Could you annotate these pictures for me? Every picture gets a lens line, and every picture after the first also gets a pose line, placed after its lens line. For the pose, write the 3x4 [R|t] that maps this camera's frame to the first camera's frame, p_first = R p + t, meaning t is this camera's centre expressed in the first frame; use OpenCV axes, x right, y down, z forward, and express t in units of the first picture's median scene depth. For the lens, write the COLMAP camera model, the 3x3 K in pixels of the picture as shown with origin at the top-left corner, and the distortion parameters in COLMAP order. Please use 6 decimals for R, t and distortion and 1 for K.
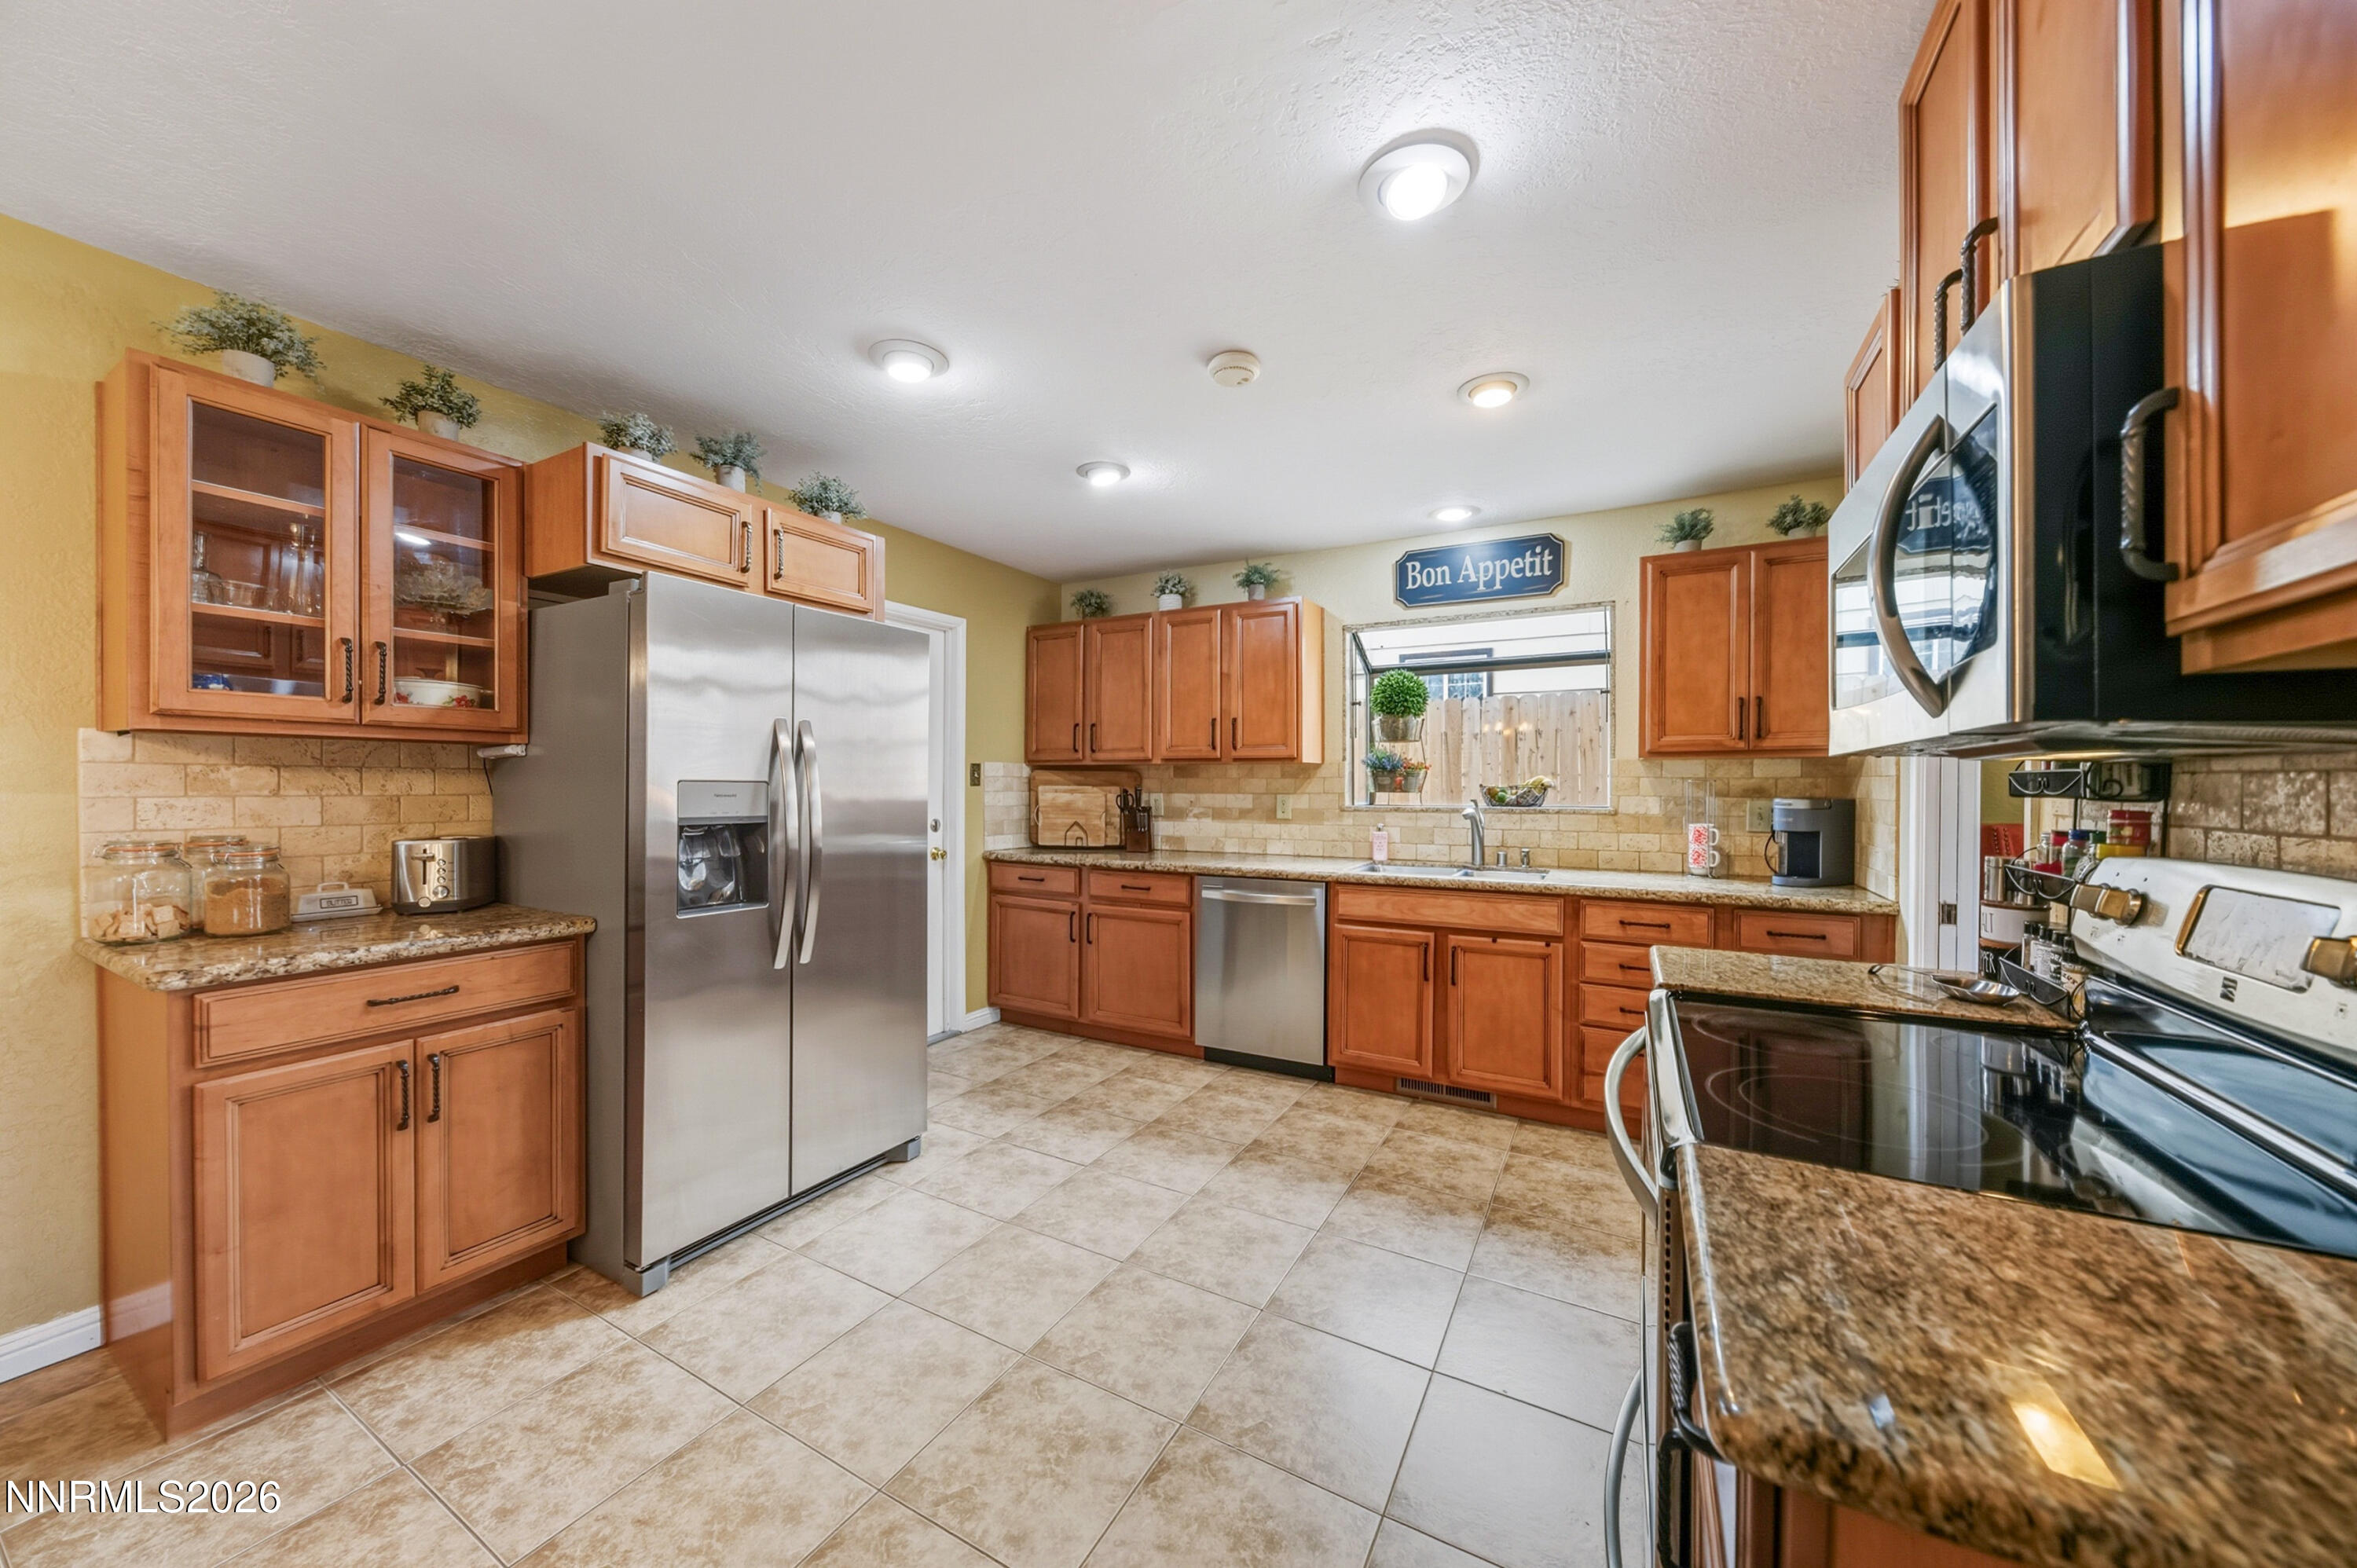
lens RADIAL K [[831.2, 0, 1180.3], [0, 831.2, 794.4], [0, 0, 1]] dist [-0.005041, 0.000478]
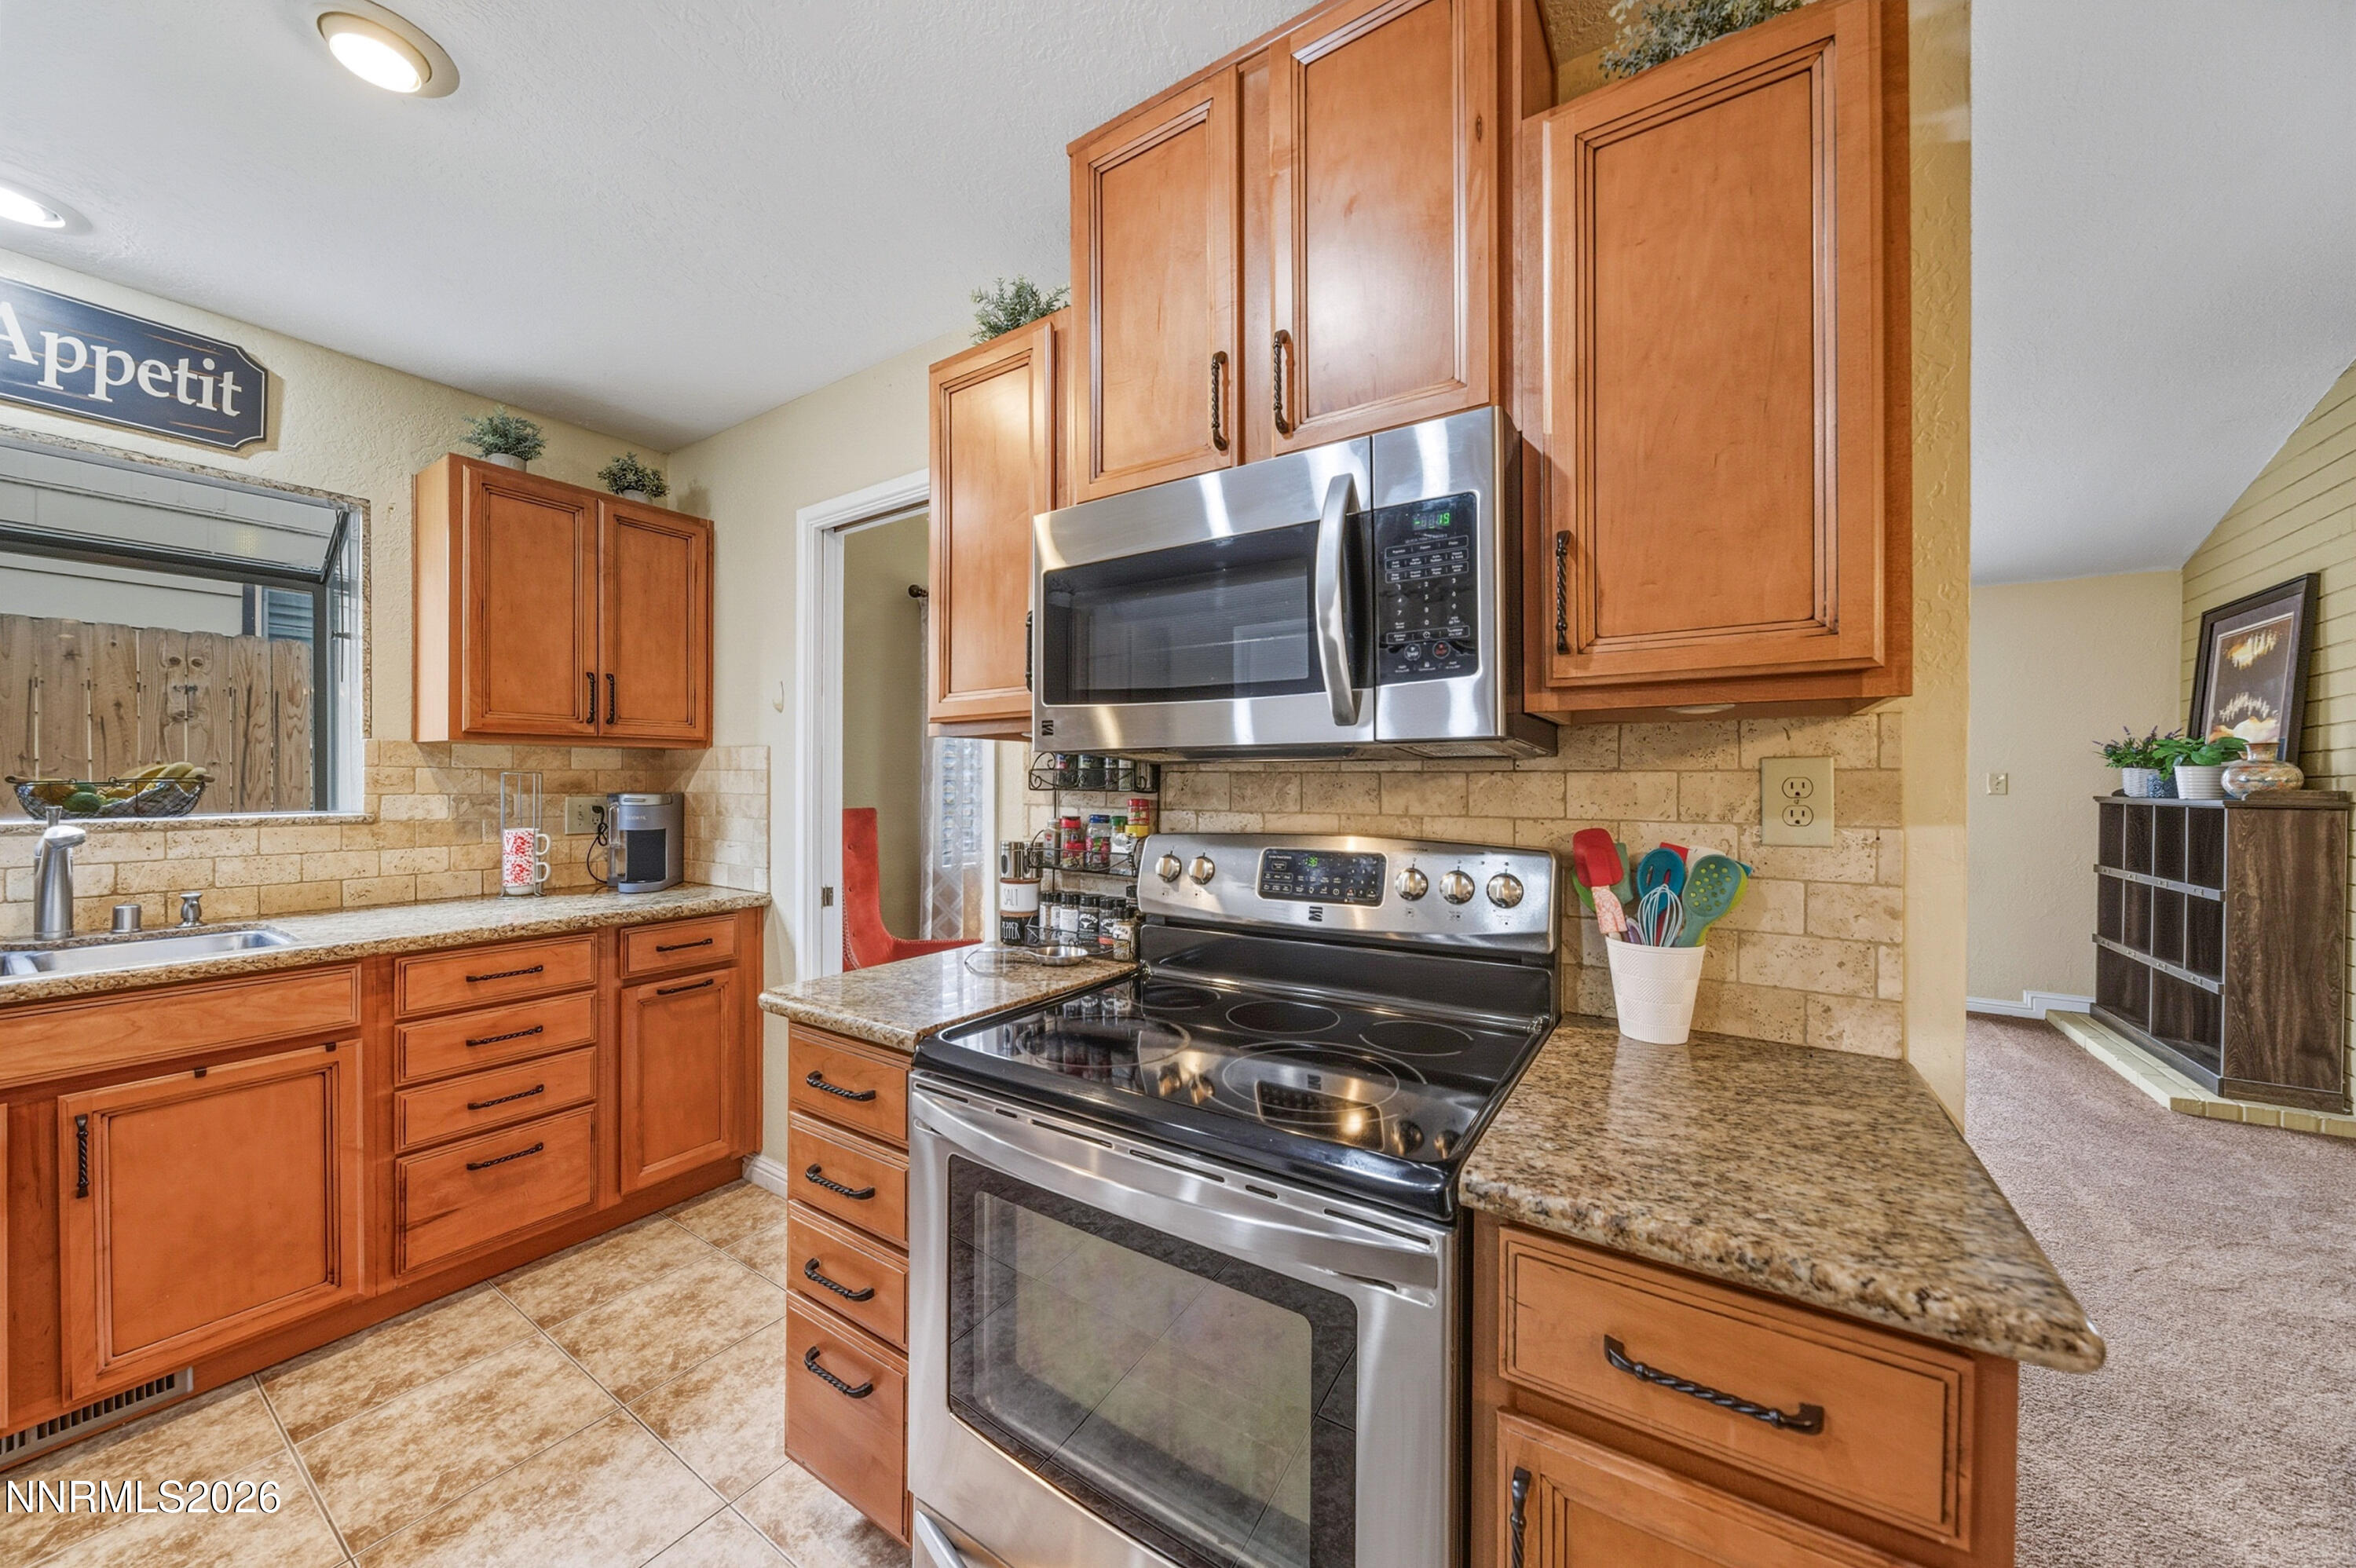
lens RADIAL K [[830.8, 0, 1182.9], [0, 830.8, 783.2], [0, 0, 1]] dist [-0.005041, 0.000478]
pose [[0.080587, -0.003767, 0.996740, -0.089836], [0.007801, 0.999965, 0.003148, -0.004441], [-0.996717, 0.007521, 0.080614, 0.326677]]
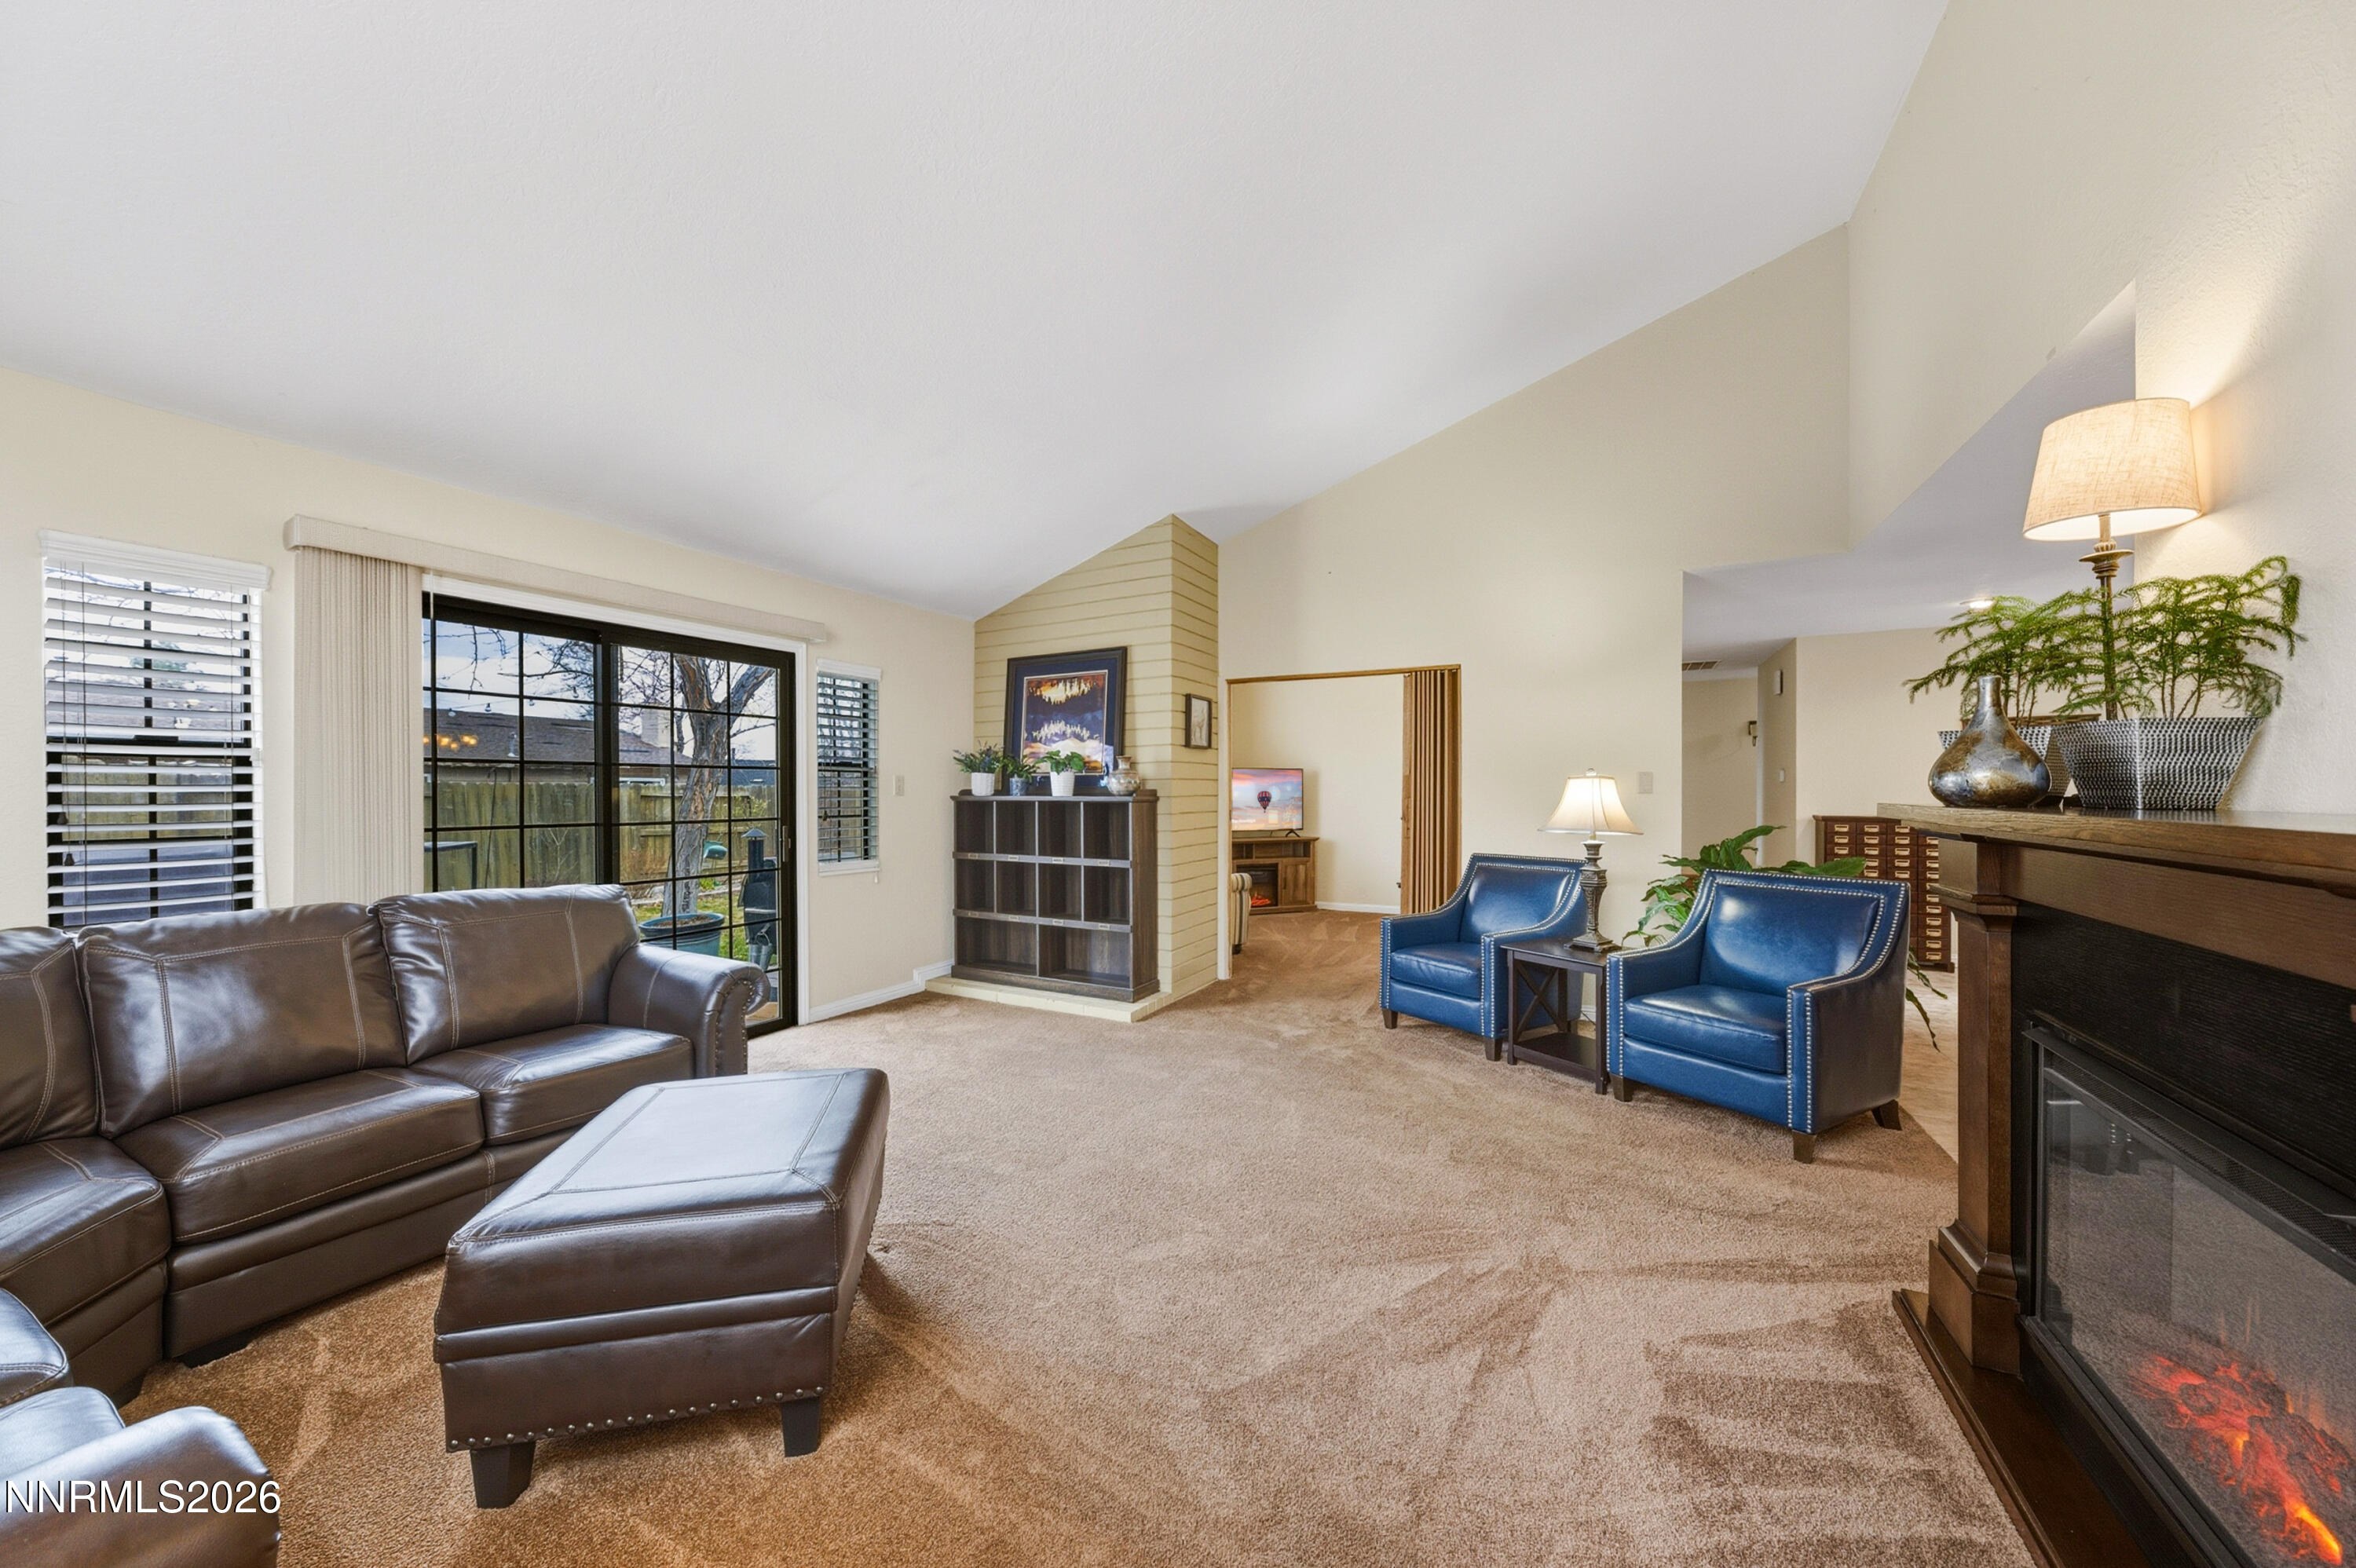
lens RADIAL K [[830.8, 0, 1183.1], [0, 830.8, 794.7], [0, 0, 1]] dist [-0.005041, 0.000478]
pose [[-0.999650, -0.000954, -0.026430, 0.967476], [-0.001468, 0.999810, 0.019426, -0.000523], [0.026406, 0.019458, -0.999462, 0.594474]]
